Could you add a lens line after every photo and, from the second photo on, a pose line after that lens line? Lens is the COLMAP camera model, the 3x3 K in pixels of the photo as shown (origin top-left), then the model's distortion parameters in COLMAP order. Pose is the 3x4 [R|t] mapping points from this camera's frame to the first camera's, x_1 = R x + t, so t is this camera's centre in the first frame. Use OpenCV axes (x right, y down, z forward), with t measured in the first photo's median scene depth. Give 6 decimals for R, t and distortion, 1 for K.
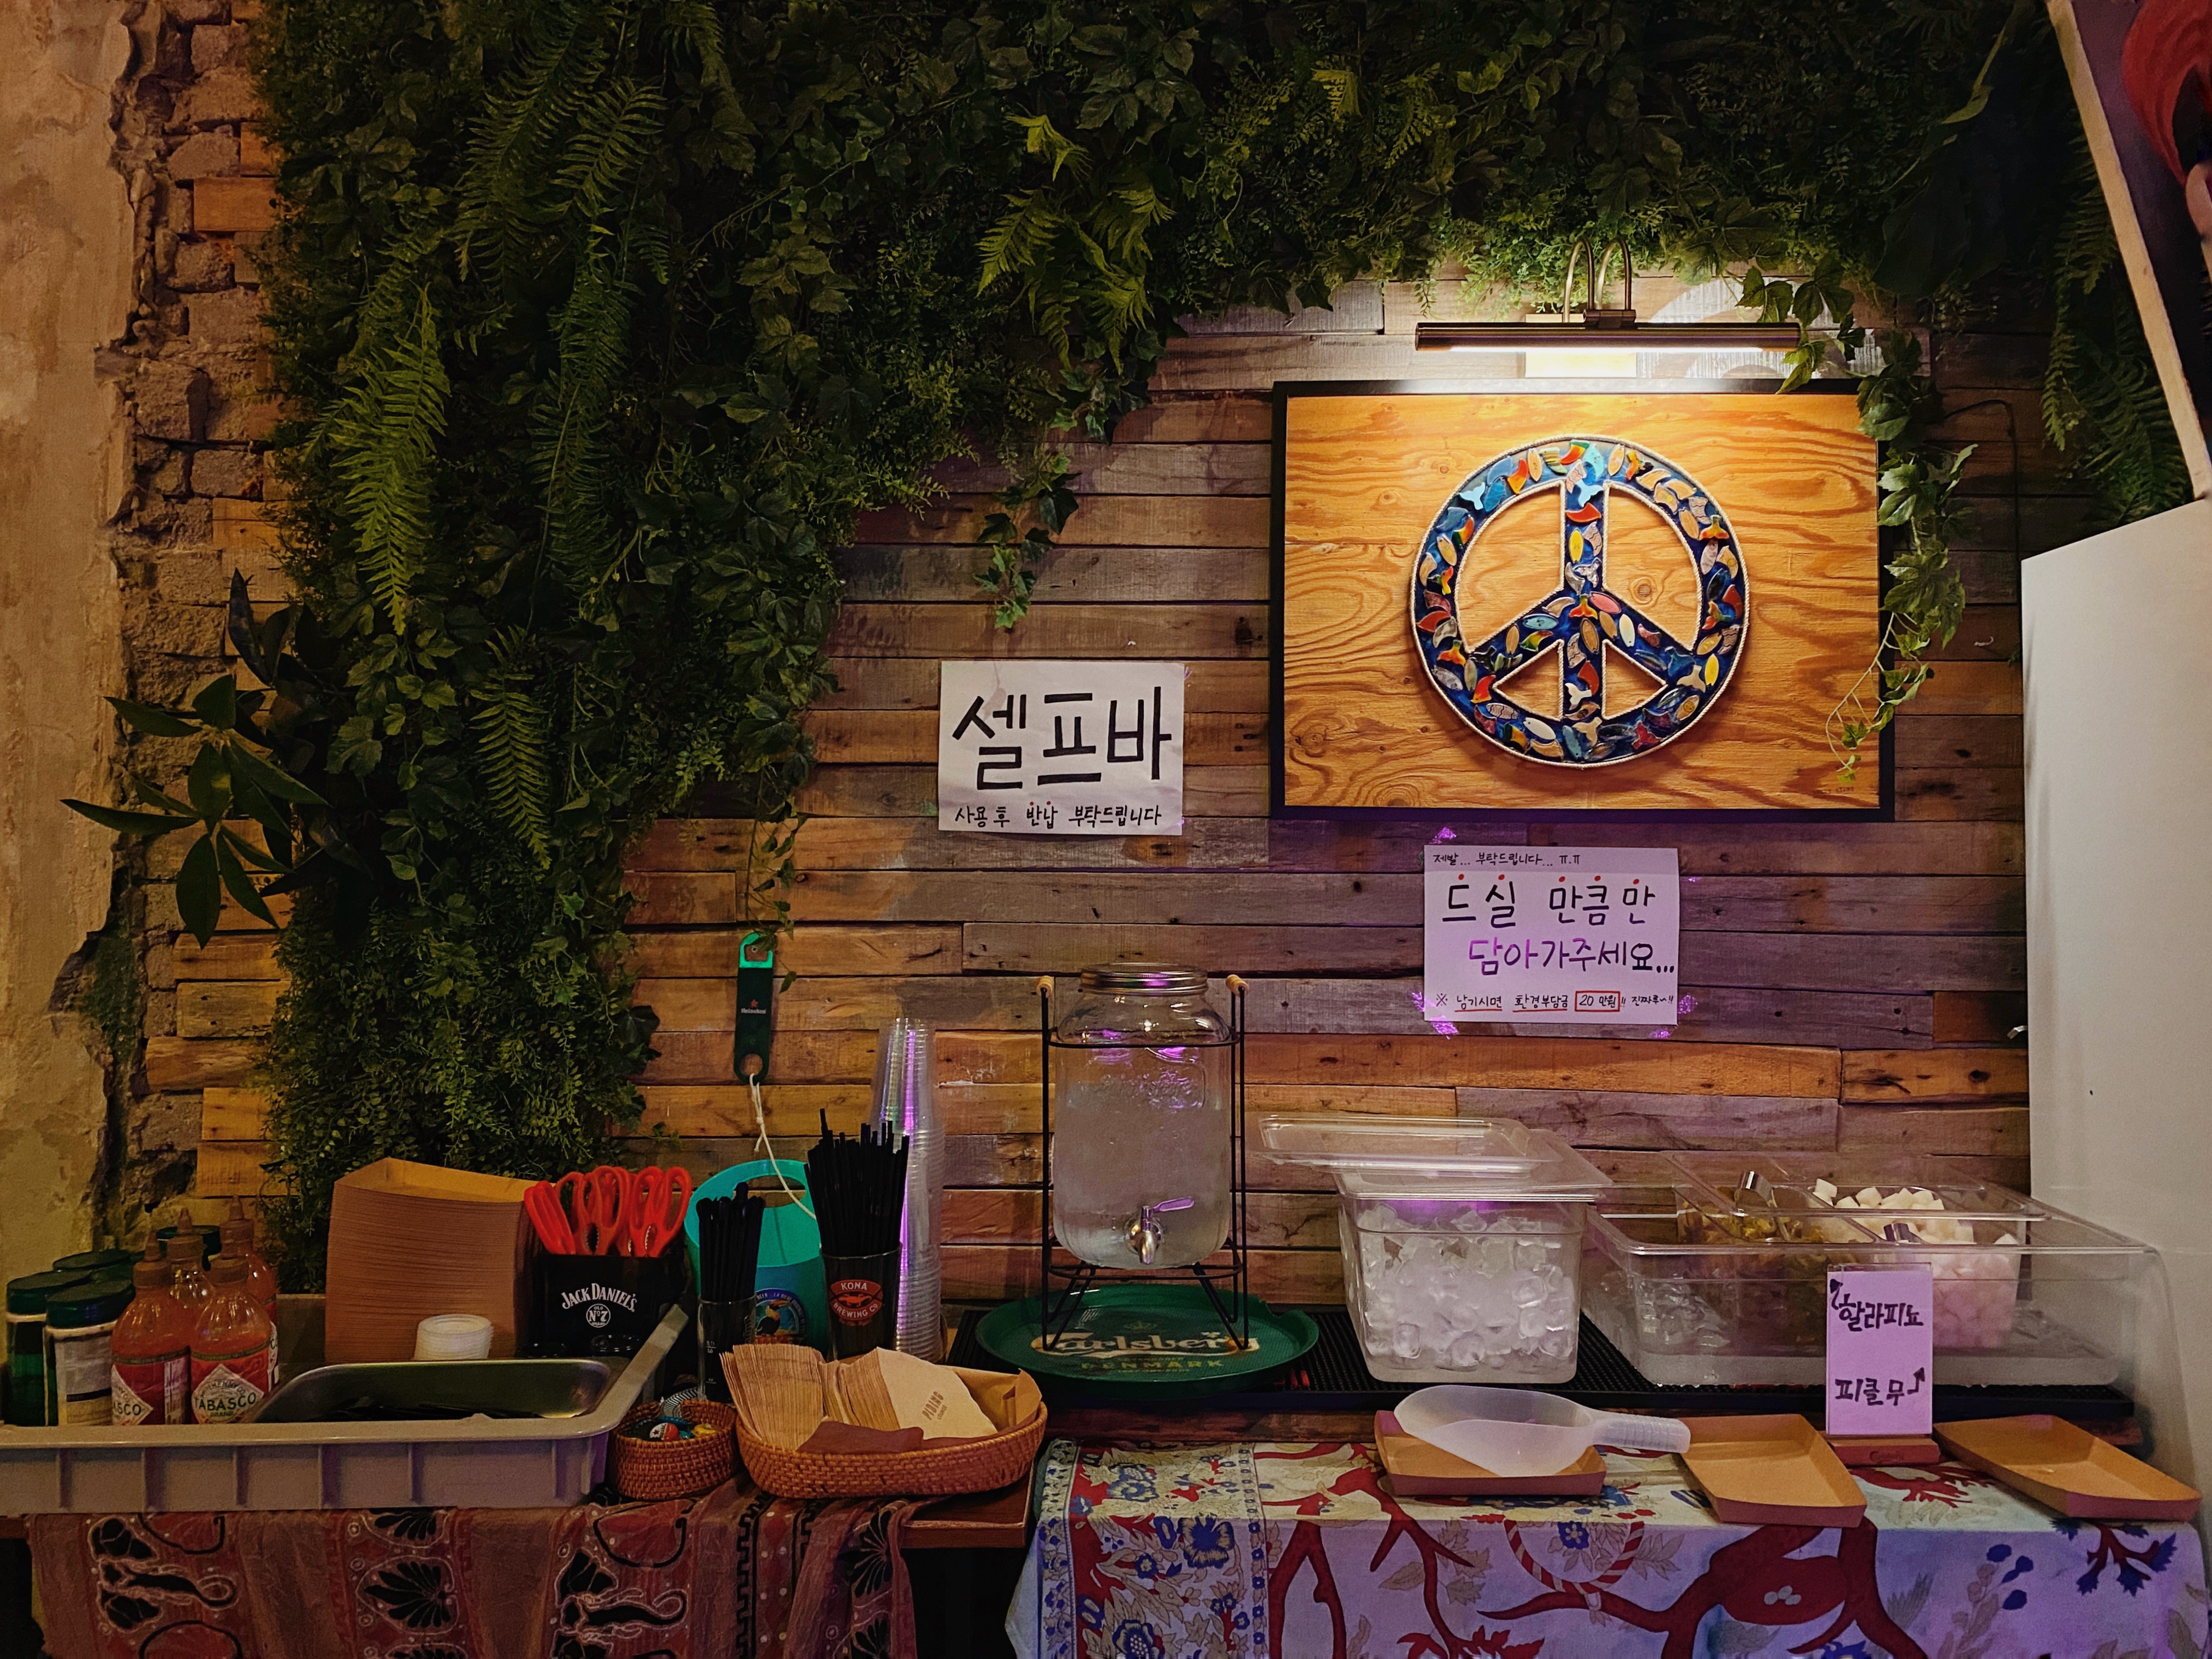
lens RADIAL K [[1658.3, 0, 1106.0], [0, 1658.3, 829.5], [0, 0, 1]] dist [-0.005399, 0.016793]
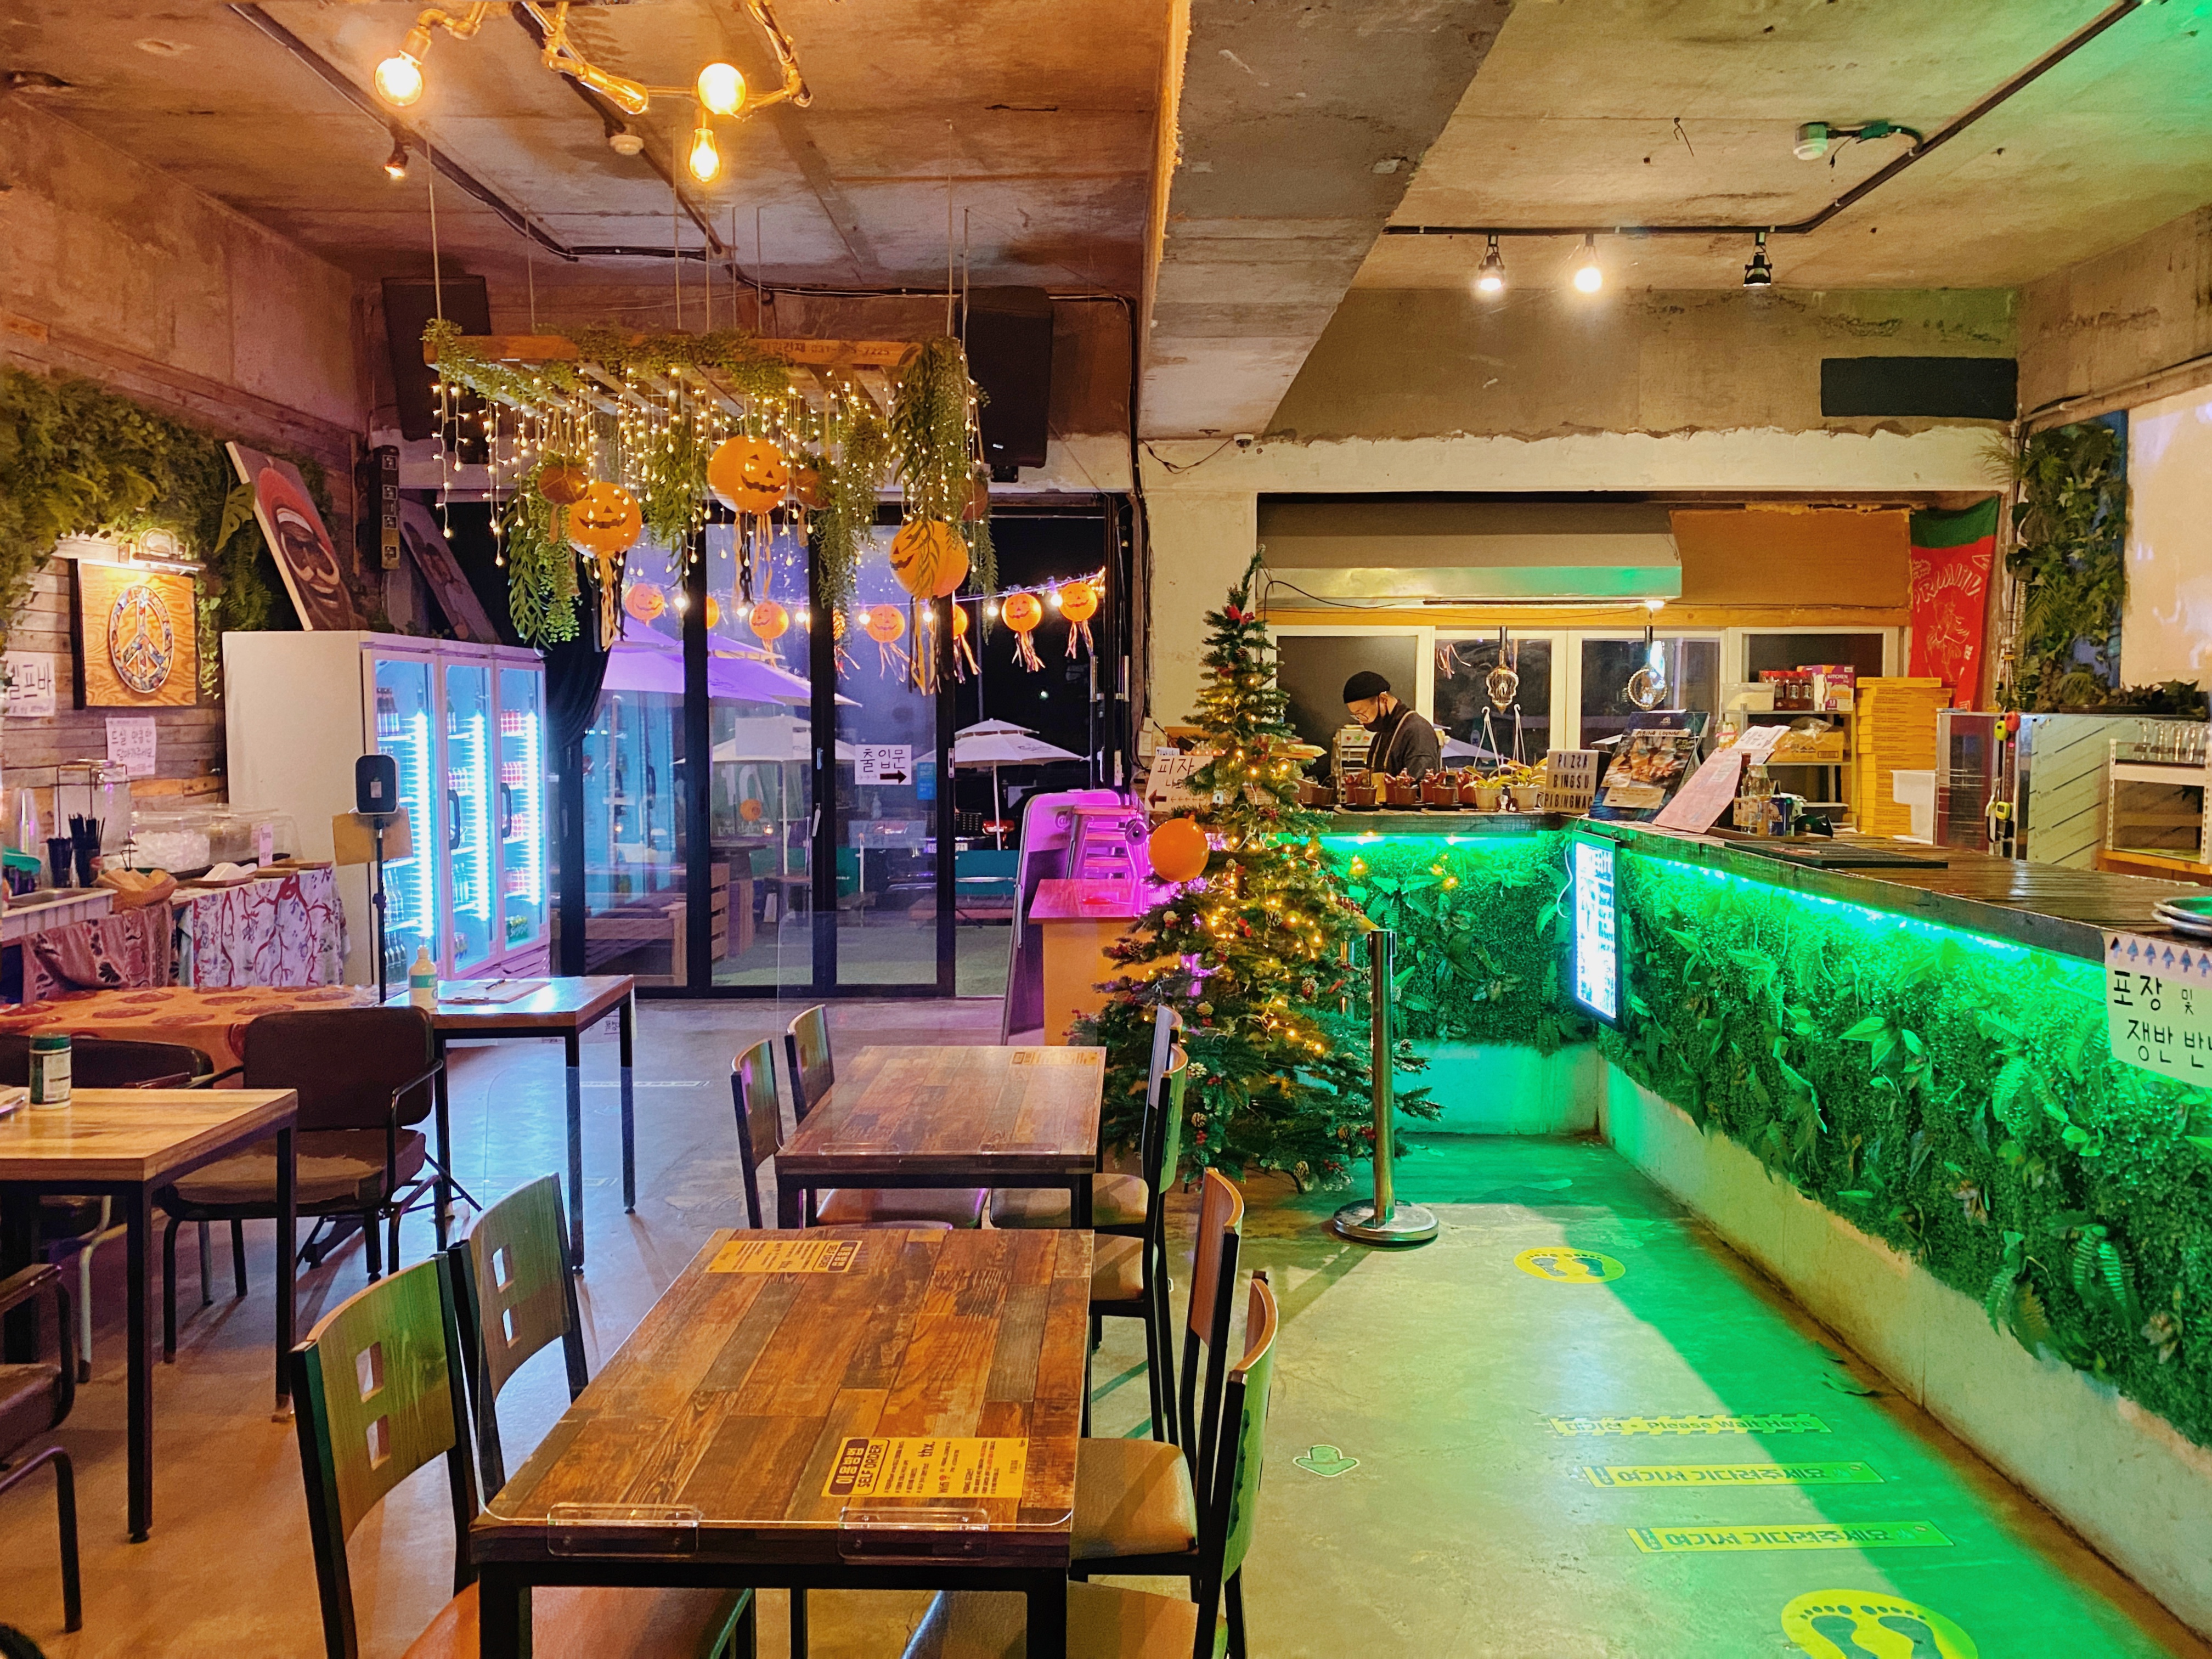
lens RADIAL K [[1658.3, 0, 1106.0], [0, 1658.3, 829.5], [0, 0, 1]] dist [-0.005399, 0.016793]
pose [[-0.005362, -0.081615, 0.996650, -2.872424], [-0.007478, 0.996639, 0.081573, -0.048363], [-0.999958, -0.007016, -0.005955, -0.805369]]
